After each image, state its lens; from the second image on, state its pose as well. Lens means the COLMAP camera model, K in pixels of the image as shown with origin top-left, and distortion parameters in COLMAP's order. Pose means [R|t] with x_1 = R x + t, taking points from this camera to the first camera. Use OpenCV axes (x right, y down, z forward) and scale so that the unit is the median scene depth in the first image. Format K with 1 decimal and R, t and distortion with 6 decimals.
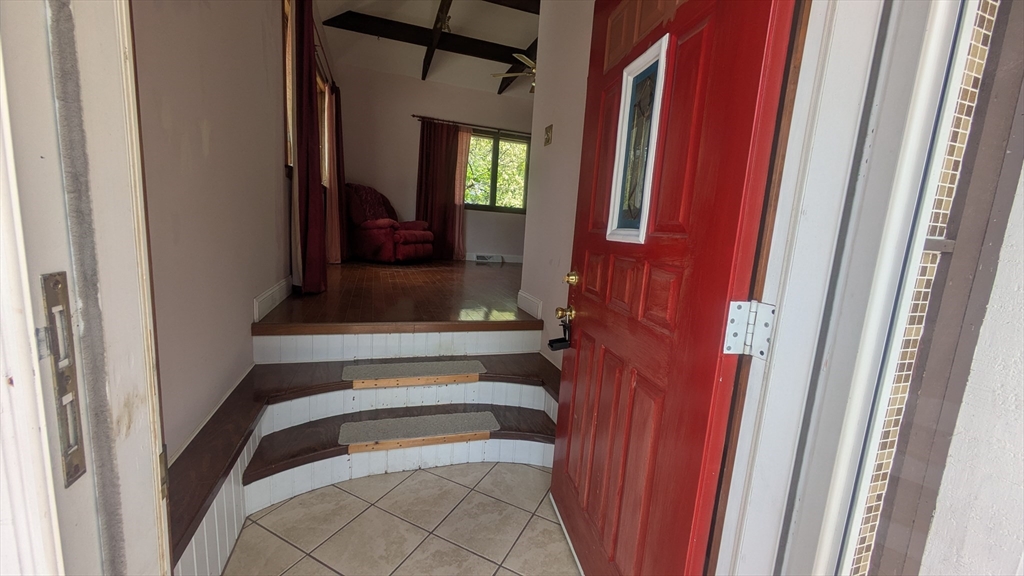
lens RADIAL K [[401.2, 0, 515.8], [0, 401.2, 292.6], [0, 0, 1]] dist [0.000255, 0.000092]
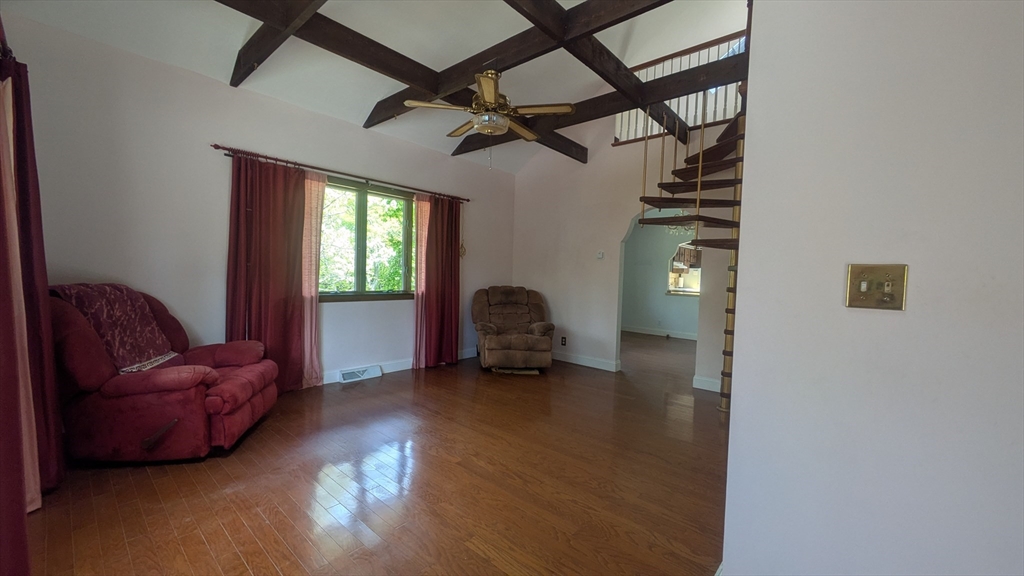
lens RADIAL K [[401.2, 0, 513.1], [0, 401.2, 290.0], [0, 0, 1]] dist [0.000255, 0.000092]
pose [[0.867572, -0.065406, 0.492991, -0.181354], [0.109287, 0.992156, -0.060693, -0.168202], [-0.485154, 0.106533, 0.867915, 0.348842]]
